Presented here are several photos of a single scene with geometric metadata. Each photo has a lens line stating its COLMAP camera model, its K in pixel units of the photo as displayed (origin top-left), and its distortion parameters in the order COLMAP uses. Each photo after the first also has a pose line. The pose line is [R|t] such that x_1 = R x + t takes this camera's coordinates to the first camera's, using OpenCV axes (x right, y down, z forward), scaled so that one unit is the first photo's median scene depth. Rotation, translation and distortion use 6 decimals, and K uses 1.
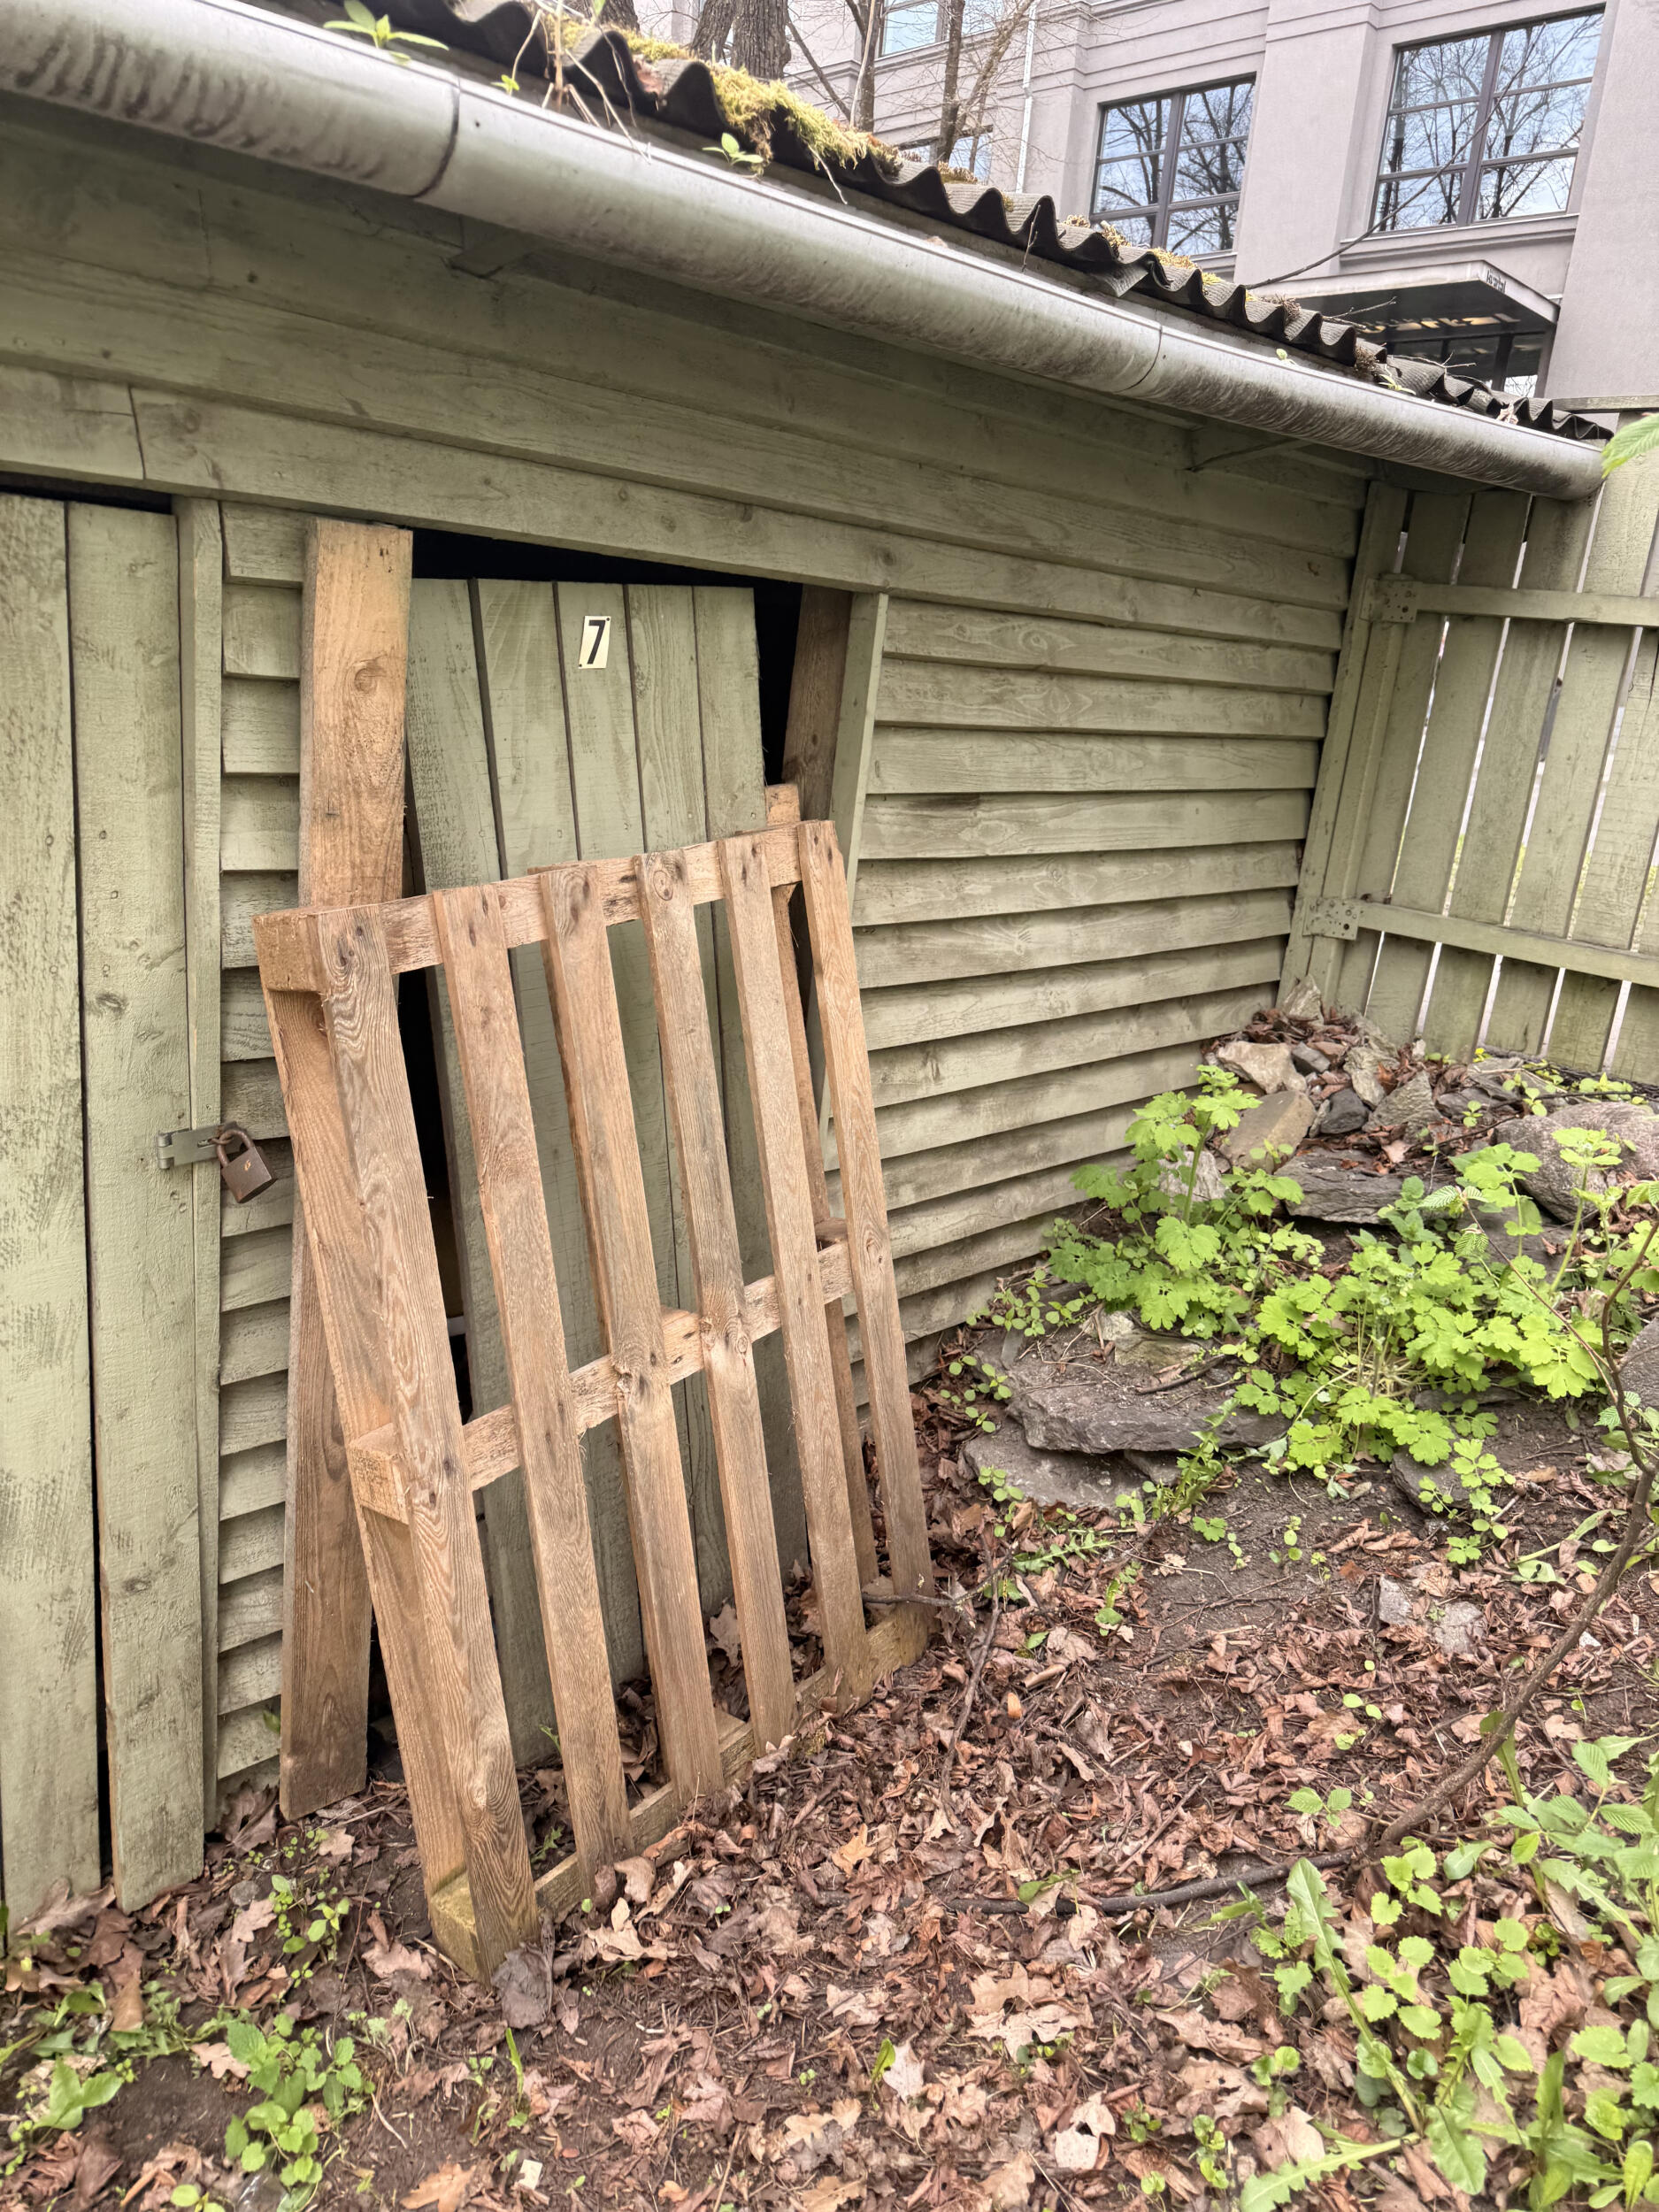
lens RADIAL K [[1569.1, 0, 793.2], [0, 1569.1, 1103.6], [0, 0, 1]] dist [0.013396, -0.015003]
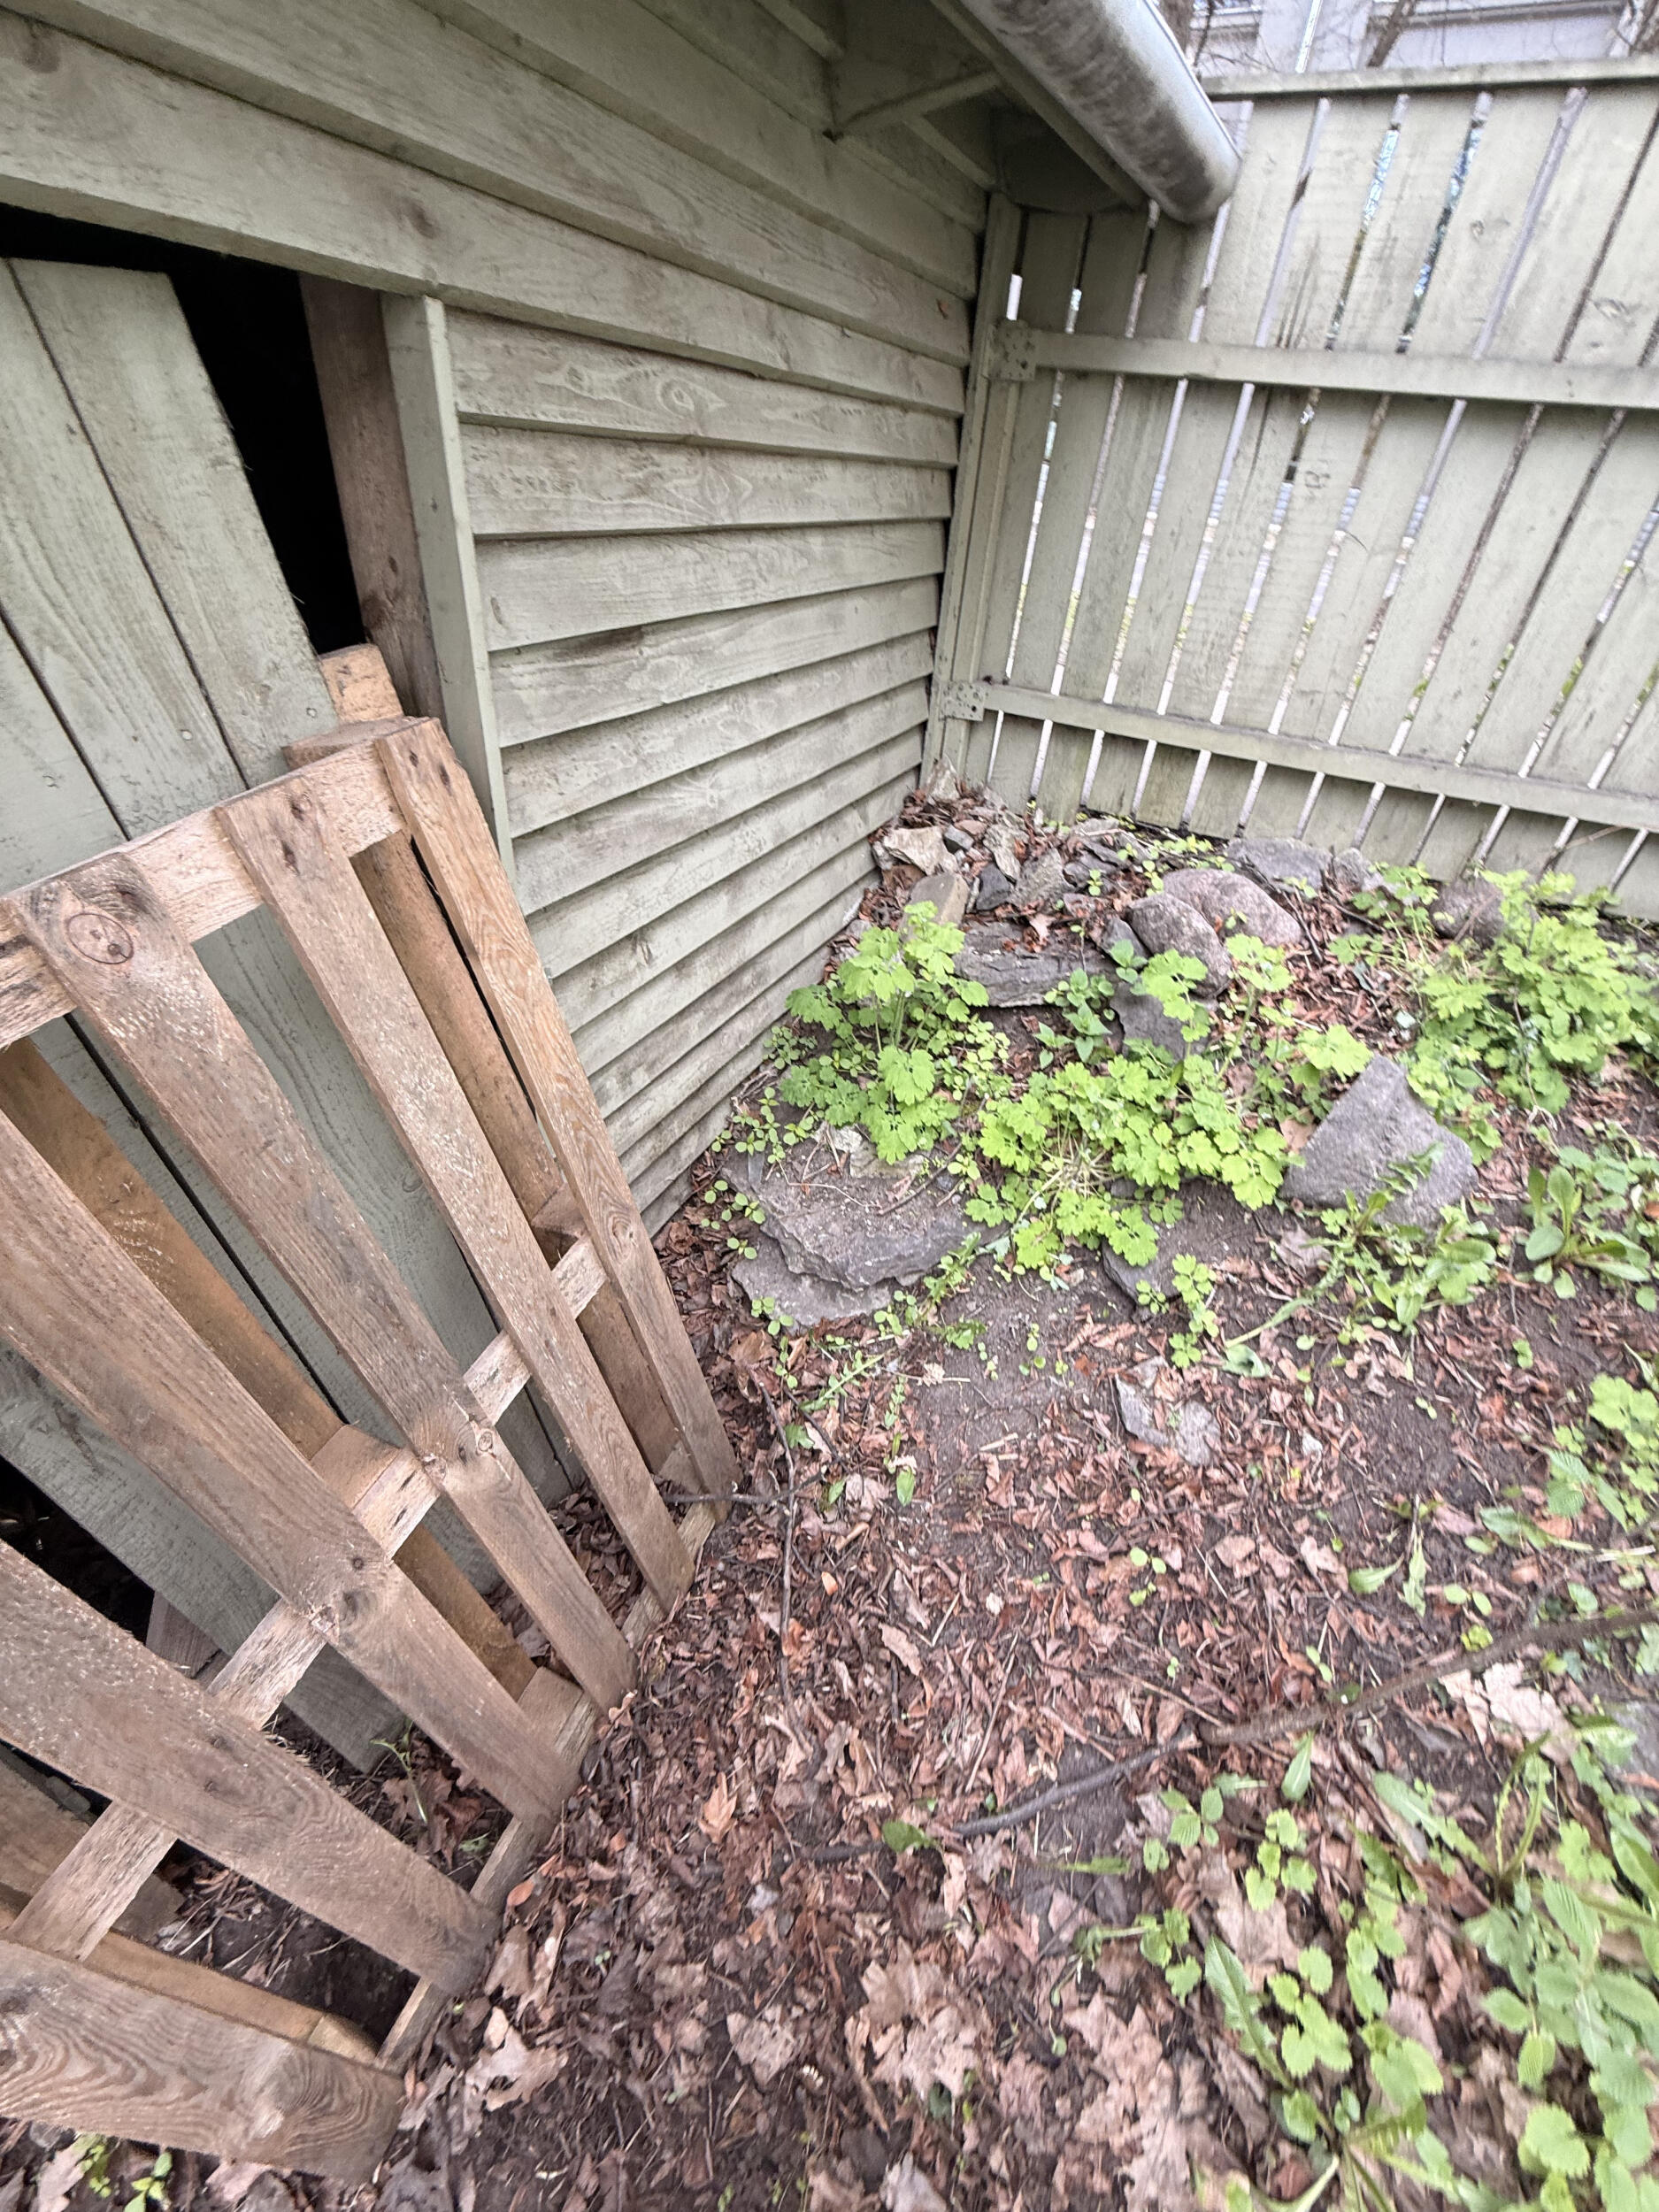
lens RADIAL K [[882.2, 0, 838.0], [0, 882.2, 1105.5], [0, 0, 1]] dist [0.000697, -0.000921]
pose [[0.946577, -0.204588, 0.249271, 0.052740], [0.099702, 0.920782, 0.377121, -0.136610], [-0.306678, -0.332122, 0.891989, 0.497752]]
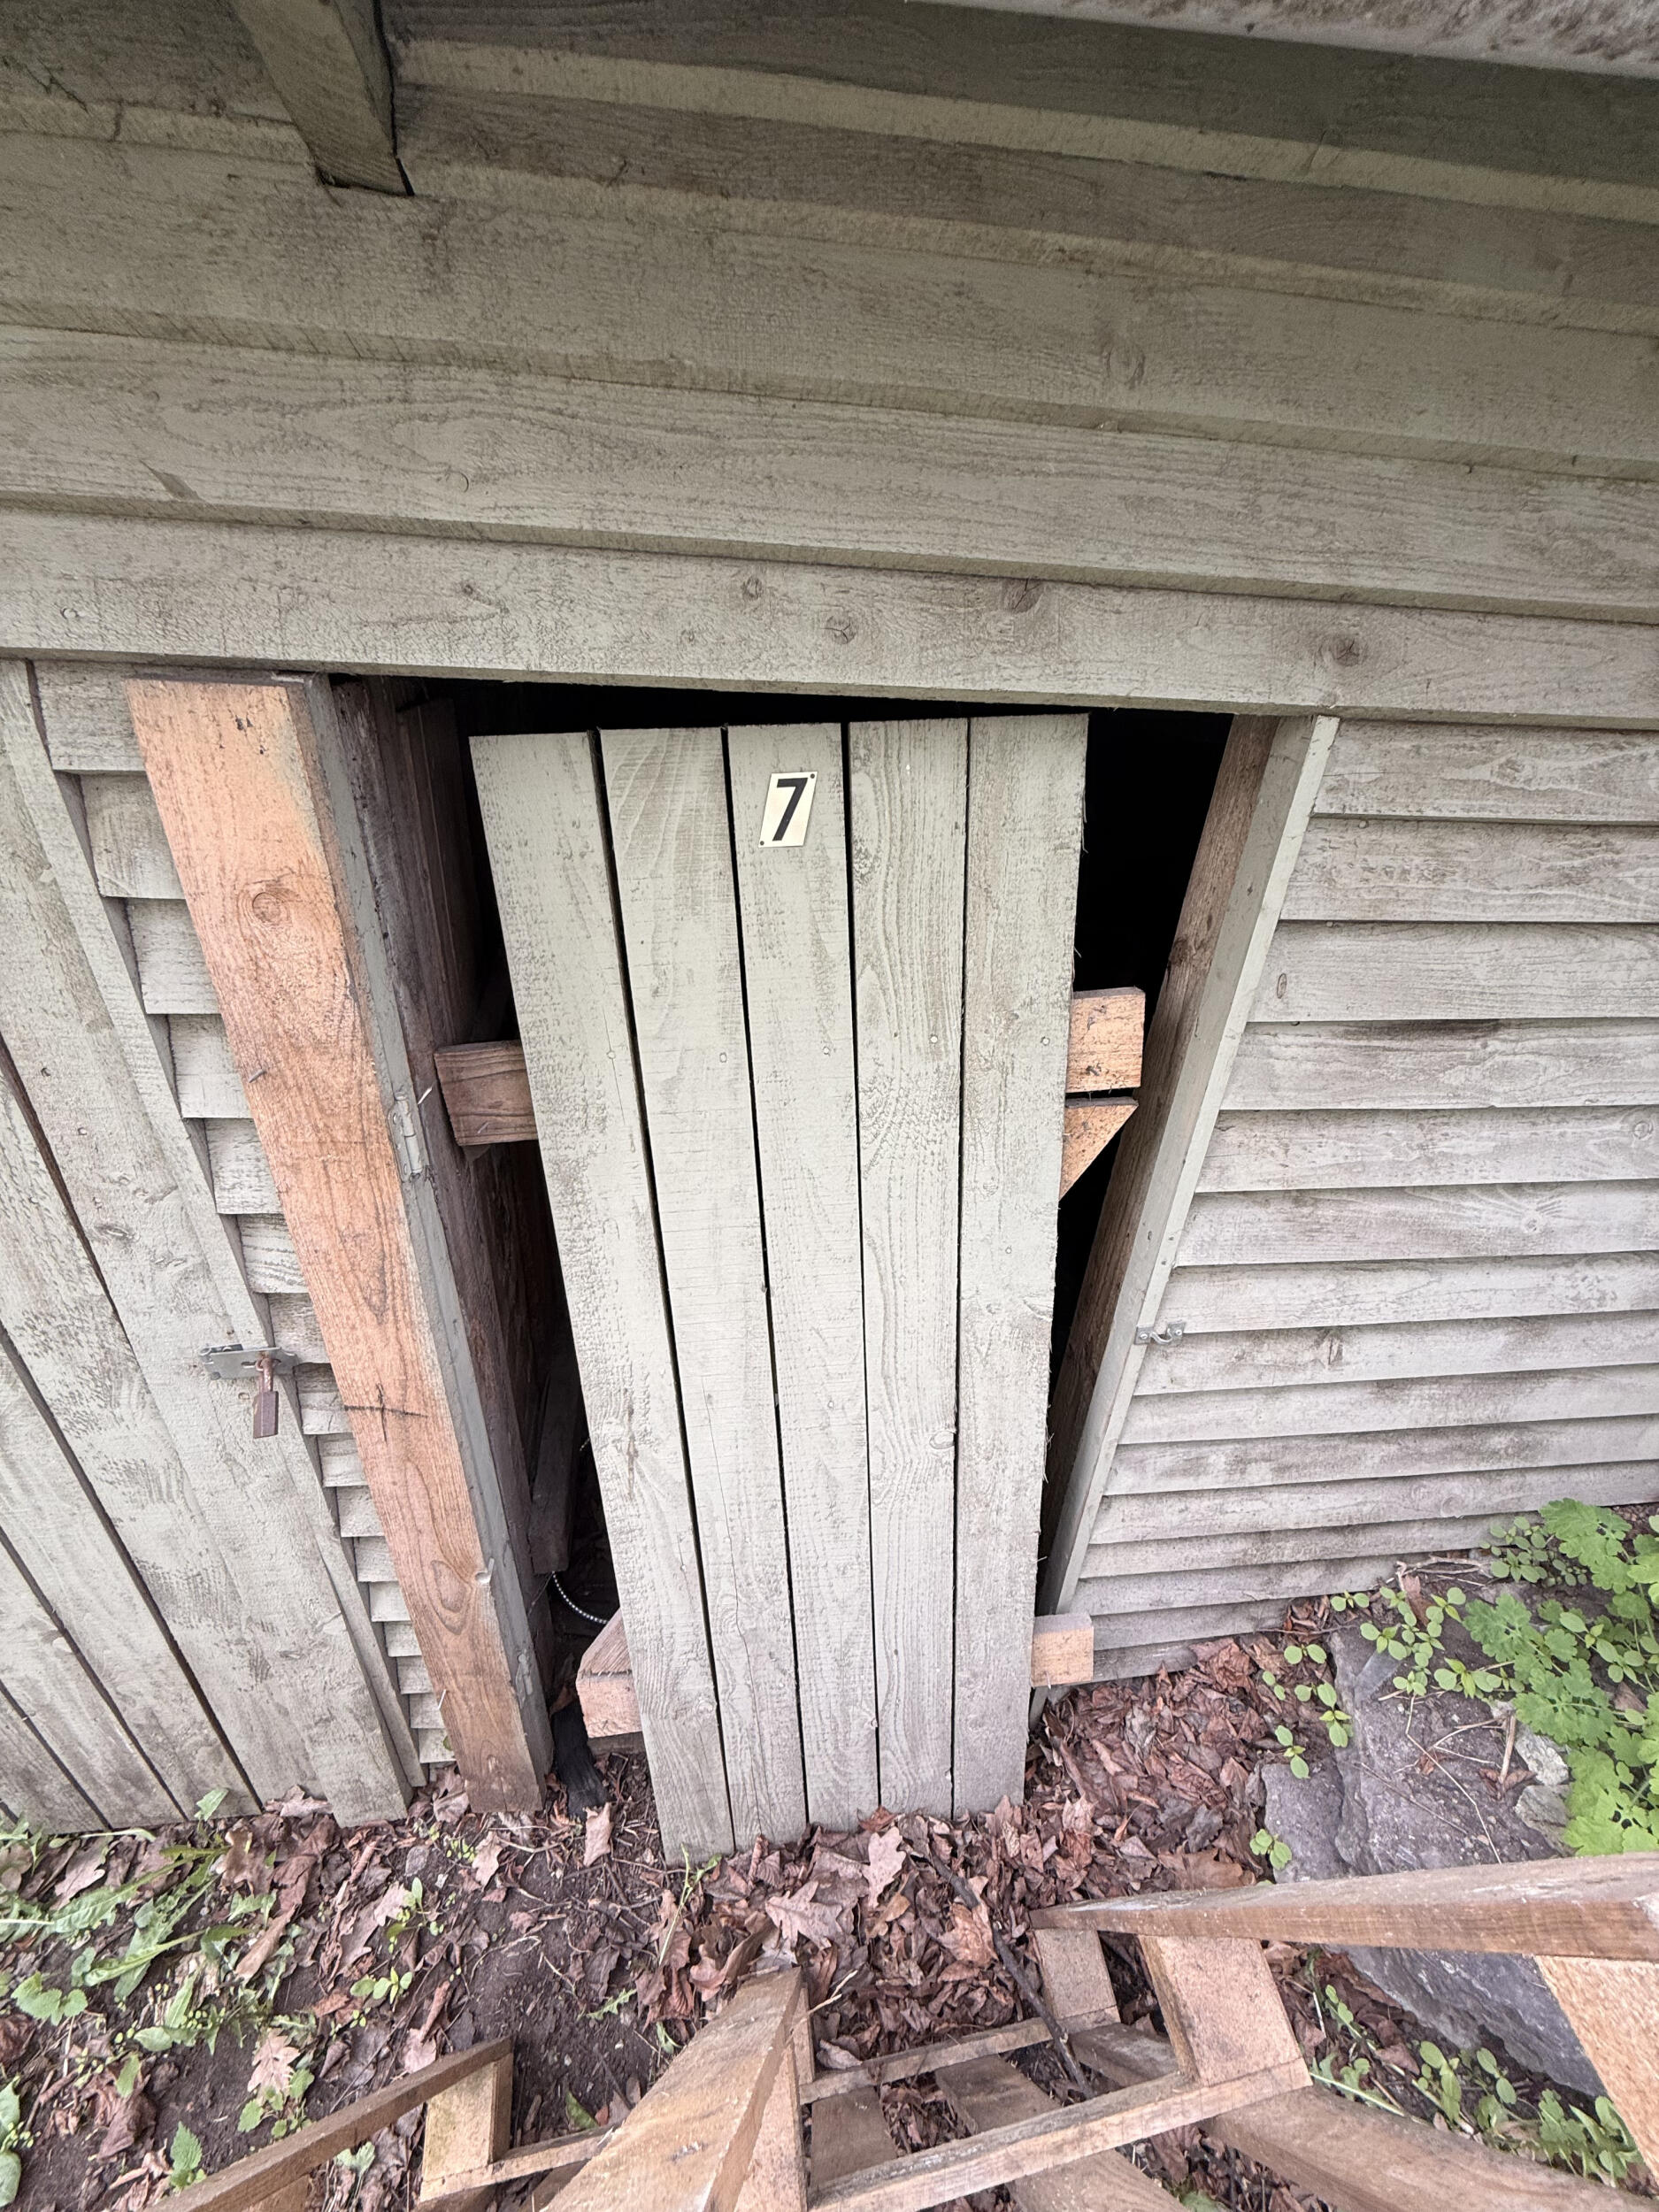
lens RADIAL K [[882.2, 0, 828.9], [0, 882.2, 1100.7], [0, 0, 1]] dist [0.000697, -0.000921]
pose [[0.781711, 0.239081, -0.575993, 0.126314], [-0.148563, 0.968398, 0.200336, -0.205750], [0.605687, -0.071033, 0.792526, 0.564543]]
